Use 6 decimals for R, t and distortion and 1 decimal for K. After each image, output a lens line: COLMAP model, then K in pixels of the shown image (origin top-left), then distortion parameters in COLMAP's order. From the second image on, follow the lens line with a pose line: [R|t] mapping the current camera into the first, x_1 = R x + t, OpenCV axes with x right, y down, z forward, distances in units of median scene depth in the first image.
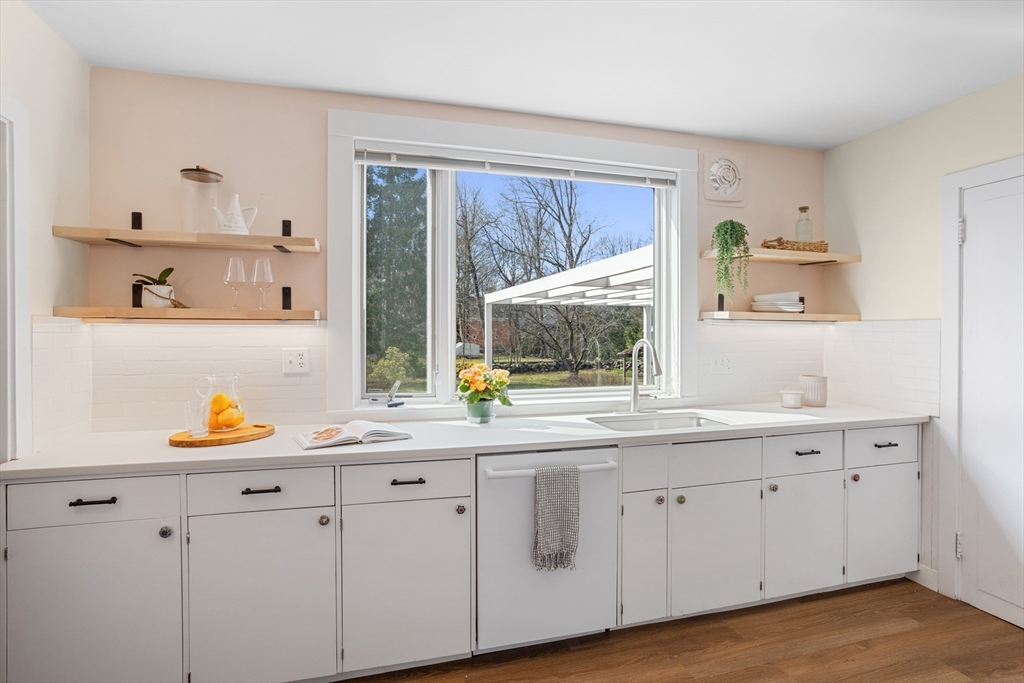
lens RADIAL K [[501.7, 0, 512.0], [0, 501.7, 341.5], [0, 0, 1]] dist [-0.004965, -0.000072]
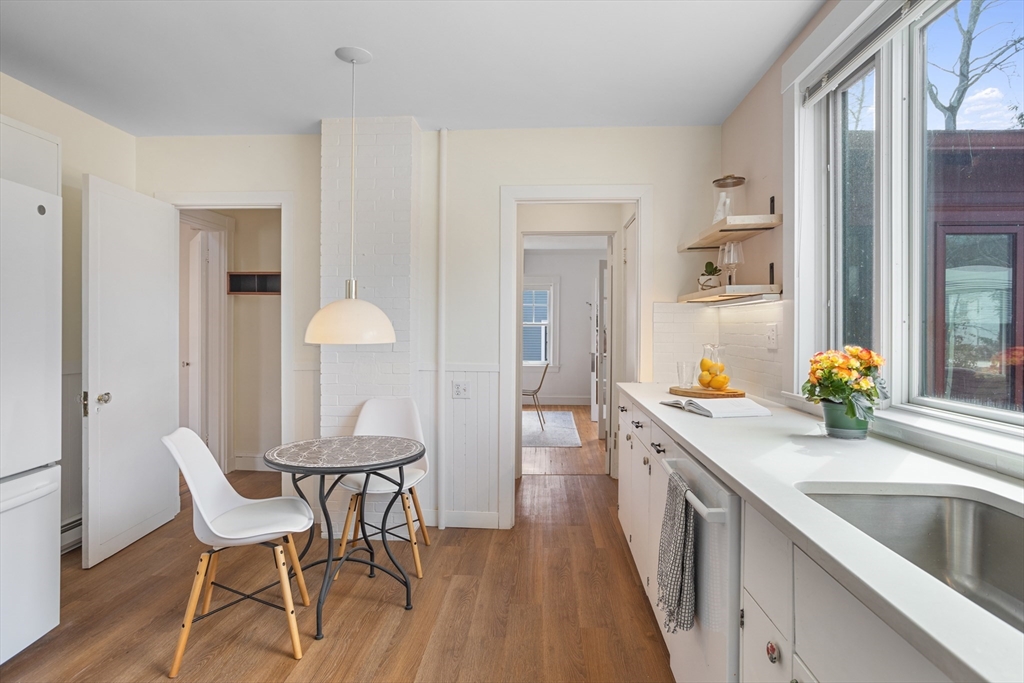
lens RADIAL K [[574.9, 0, 527.1], [0, 574.9, 340.8], [0, 0, 1]] dist [0.001475, 0.000215]
pose [[-0.322439, 0.009570, -0.946542, 0.795751], [-0.025499, 0.999498, 0.018792, 0.038505], [0.946247, 0.030195, -0.322034, 0.900674]]
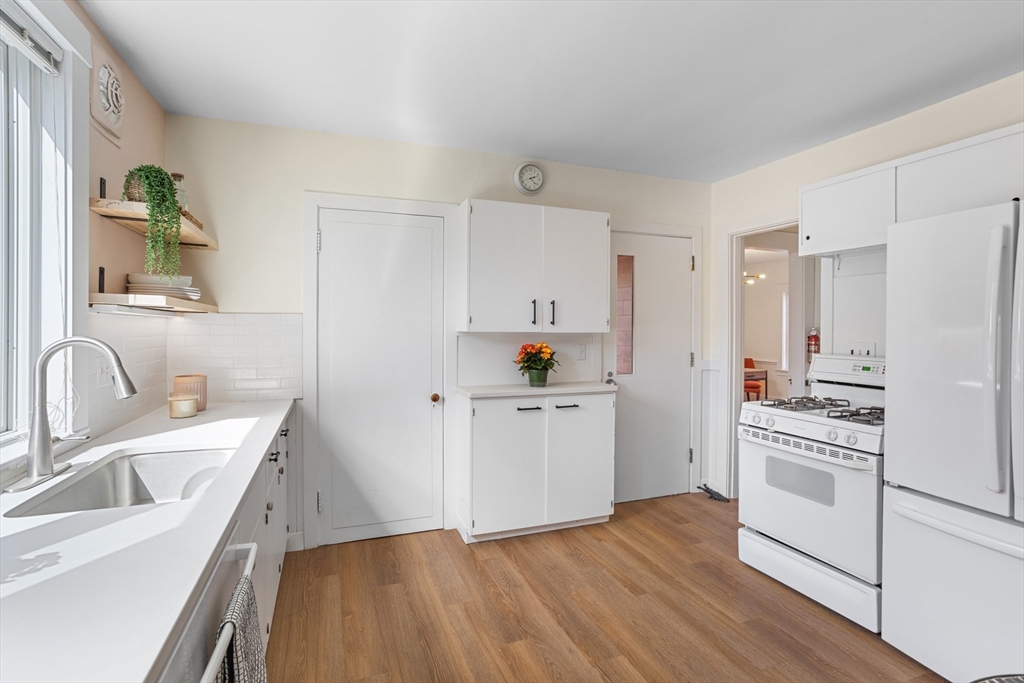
lens RADIAL K [[496.3, 0, 512.3], [0, 496.3, 327.4], [0, 0, 1]] dist [-0.000163, 0.000020]
pose [[-0.065359, -0.004694, 0.997851, -0.357347], [0.021102, 0.999759, 0.006086, -0.009837], [-0.997639, 0.021455, -0.065244, 0.647699]]
